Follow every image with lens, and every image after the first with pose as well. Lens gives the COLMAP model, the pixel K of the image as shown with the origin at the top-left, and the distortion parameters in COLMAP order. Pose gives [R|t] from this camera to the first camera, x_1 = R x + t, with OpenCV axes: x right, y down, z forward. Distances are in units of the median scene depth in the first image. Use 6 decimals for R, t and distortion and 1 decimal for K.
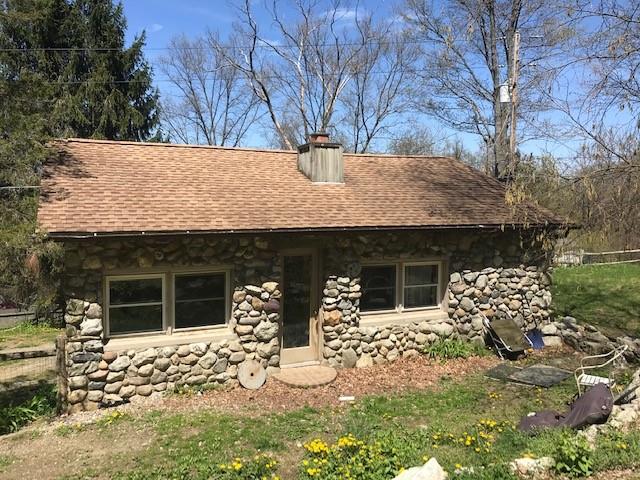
lens RADIAL K [[523.5, 0, 321.5], [0, 523.5, 240.6], [0, 0, 1]] dist [0.003576, -0.030808]
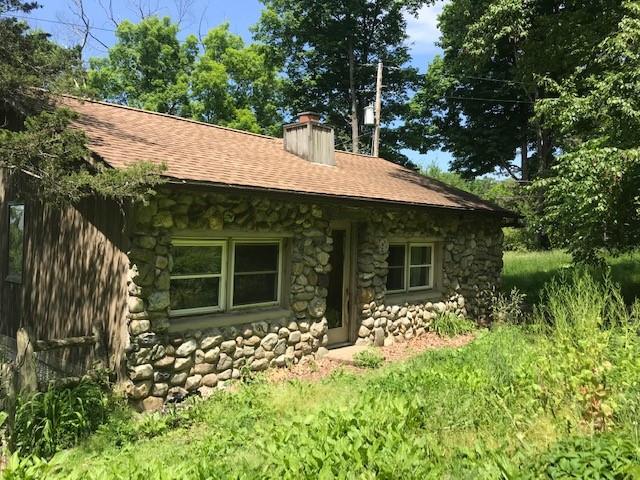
lens RADIAL K [[523.5, 0, 320.1], [0, 523.5, 240.1], [0, 0, 1]] dist [0.003576, -0.030808]
pose [[0.921684, 0.007015, 0.387878, -0.479510], [0.017934, 0.997997, -0.060664, 0.114682], [-0.387527, 0.062870, 0.919712, 0.154824]]
